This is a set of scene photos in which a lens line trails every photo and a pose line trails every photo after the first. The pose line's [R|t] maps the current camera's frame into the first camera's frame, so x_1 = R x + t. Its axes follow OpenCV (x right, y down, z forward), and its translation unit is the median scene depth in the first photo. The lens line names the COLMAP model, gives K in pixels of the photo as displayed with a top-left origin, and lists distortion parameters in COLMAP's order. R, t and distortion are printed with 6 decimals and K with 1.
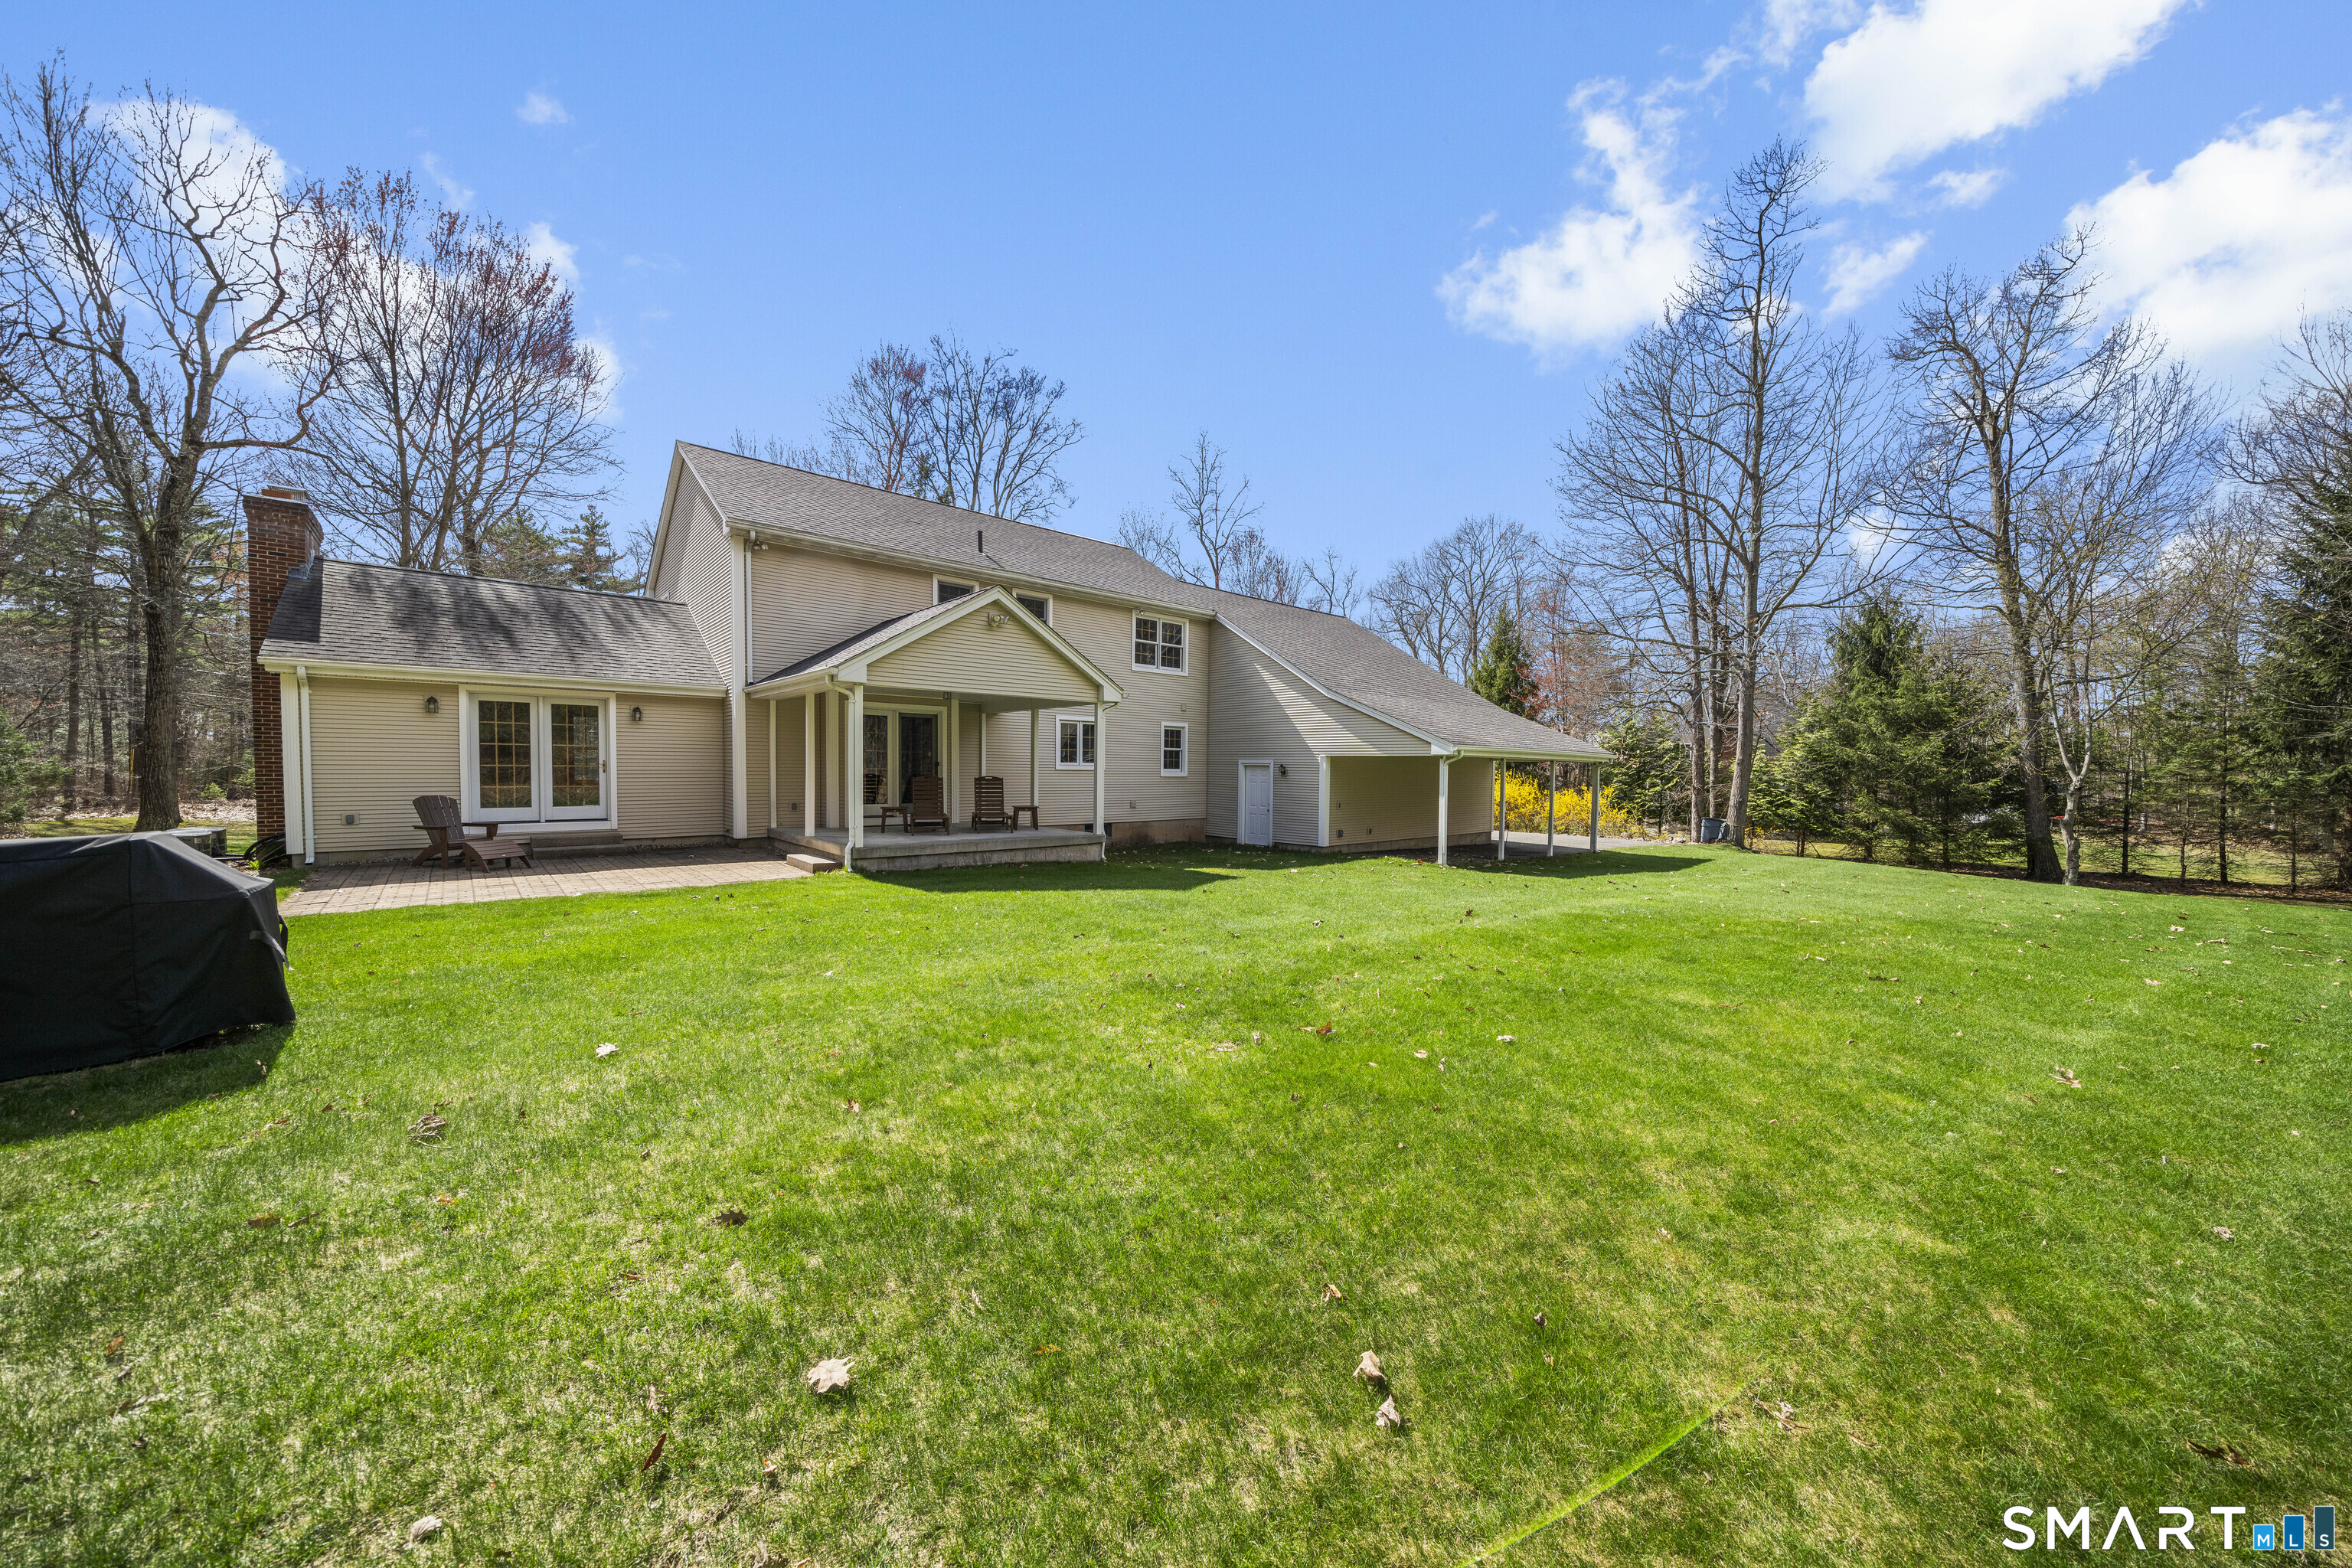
lens RADIAL K [[800.8, 0, 1176.0], [0, 800.8, 784.0], [0, 0, 1]] dist [-0.000152, 0.000002]
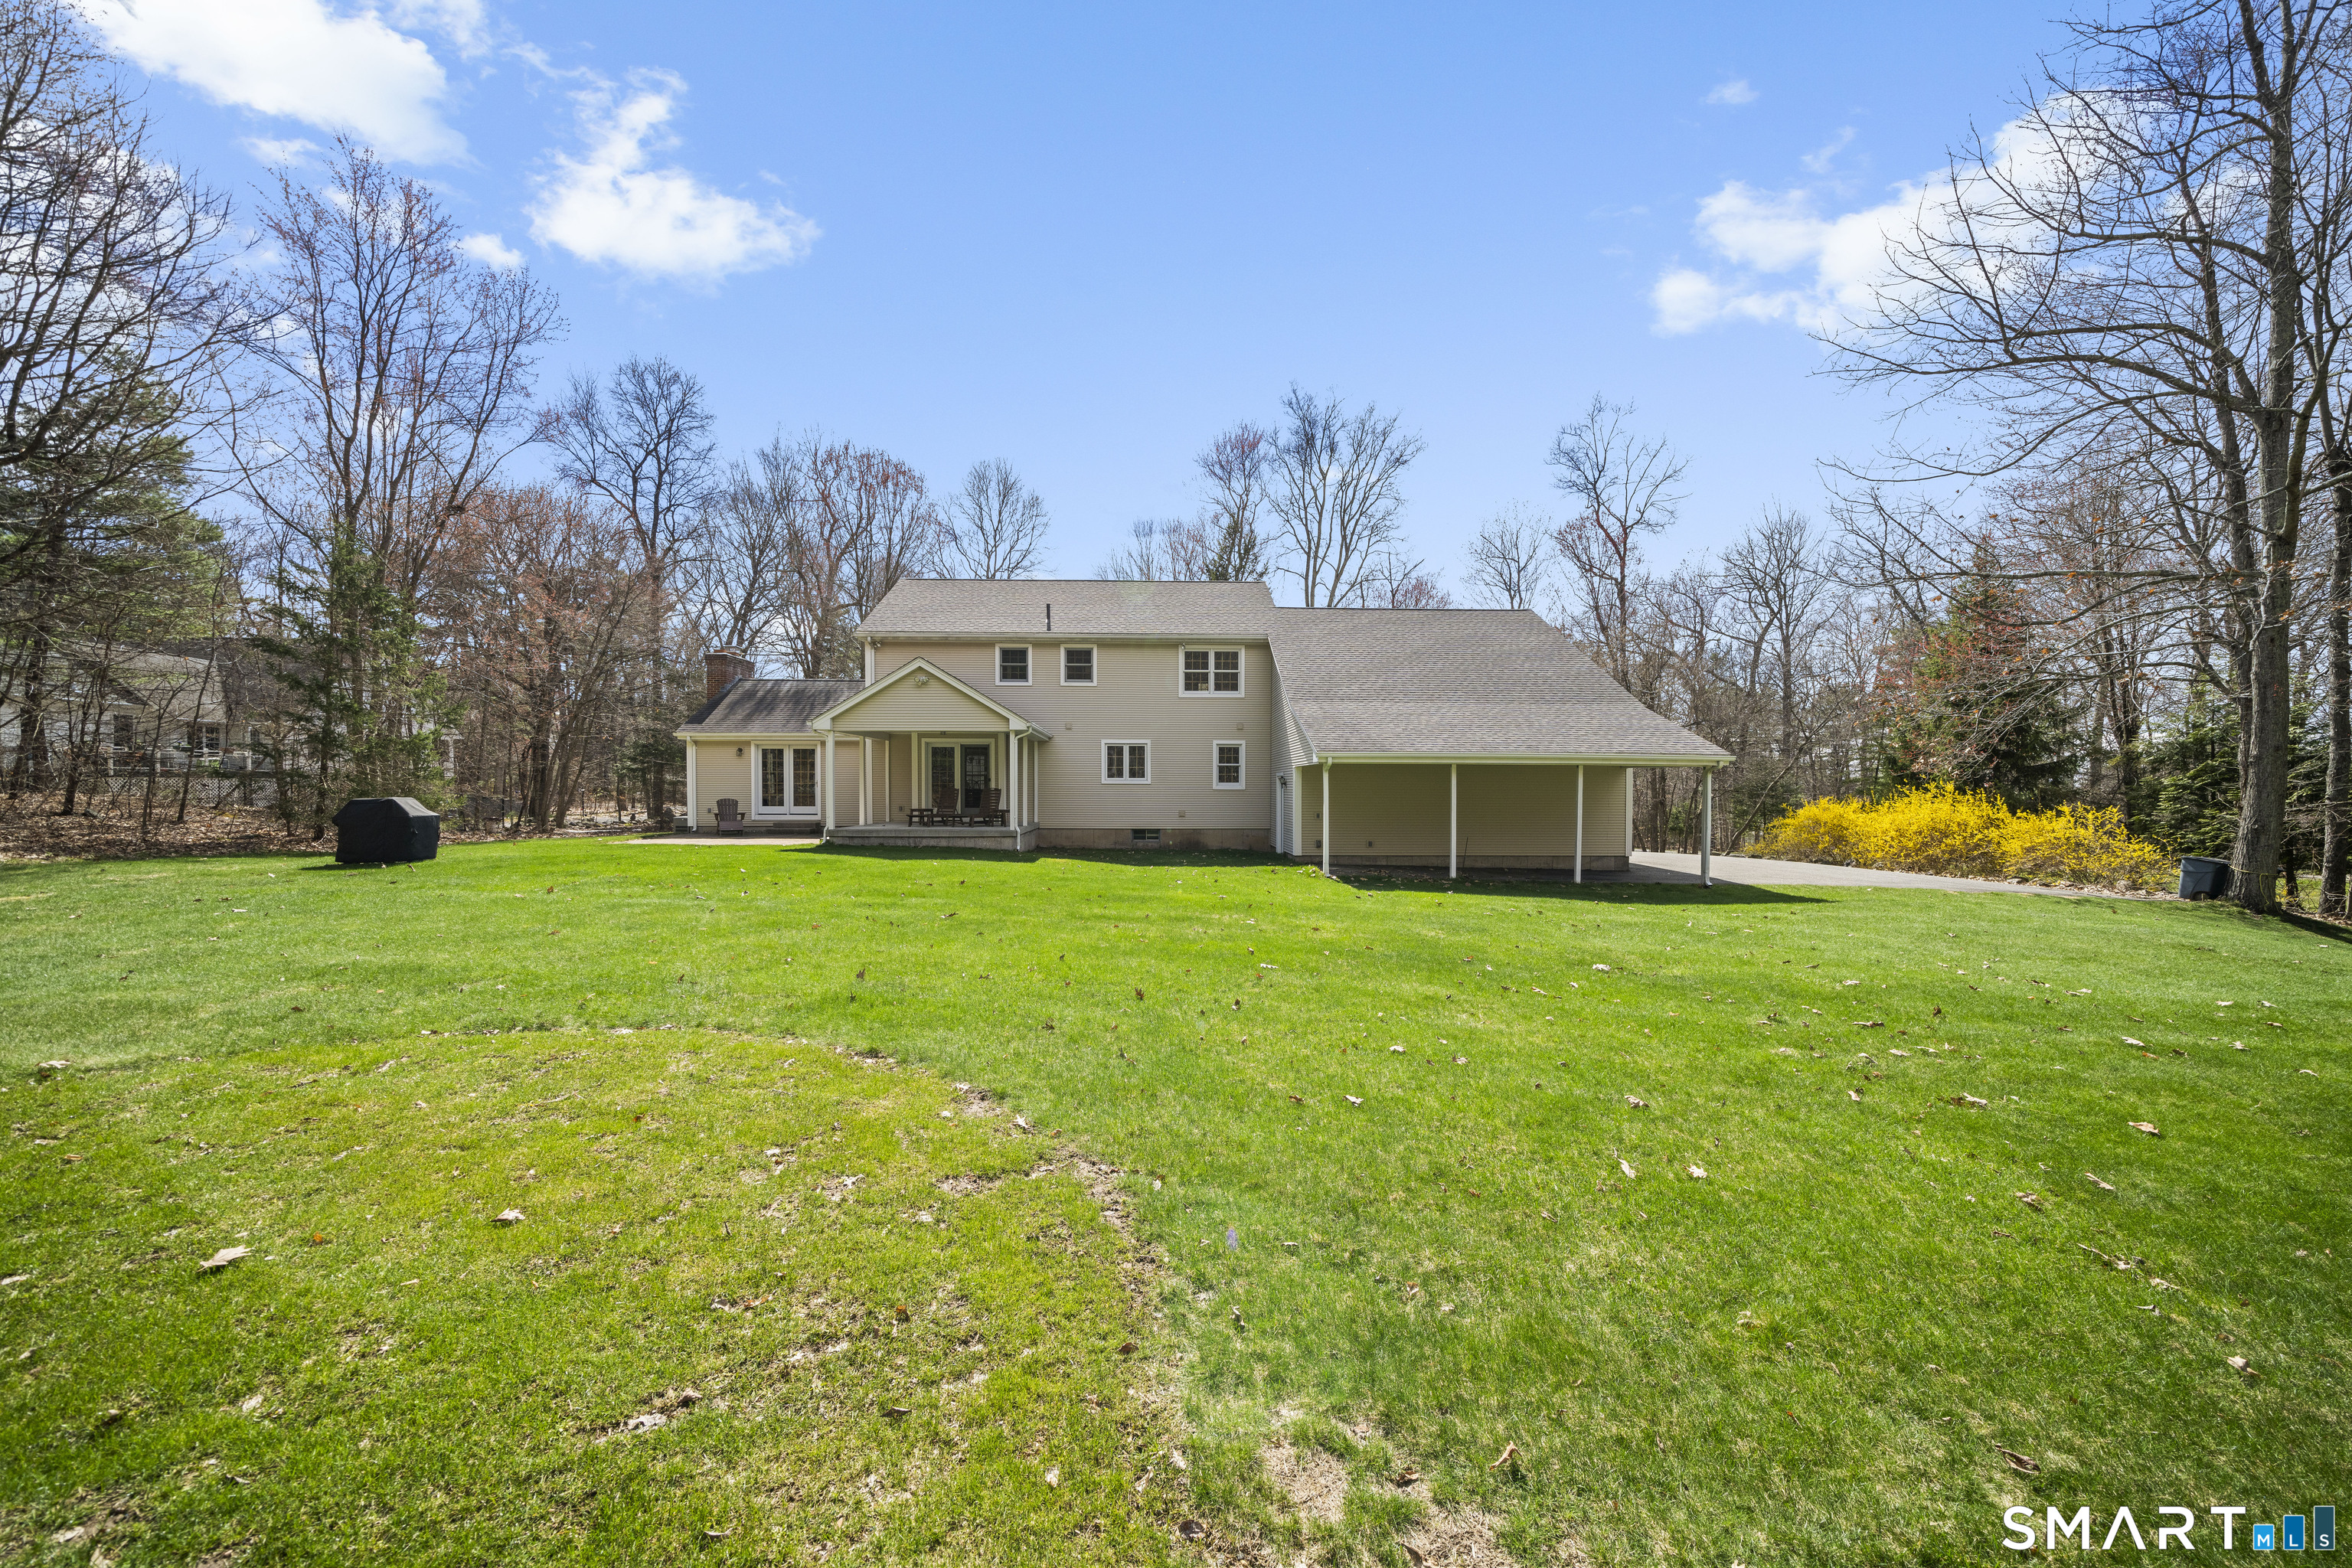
lens RADIAL K [[800.8, 0, 1176.0], [0, 800.8, 784.0], [0, 0, 1]] dist [-0.000152, 0.000002]
pose [[0.763665, -0.014105, -0.645458, 0.679171], [-0.007413, 0.999504, -0.030613, 0.018111], [0.645570, 0.028163, 0.763182, 0.119005]]
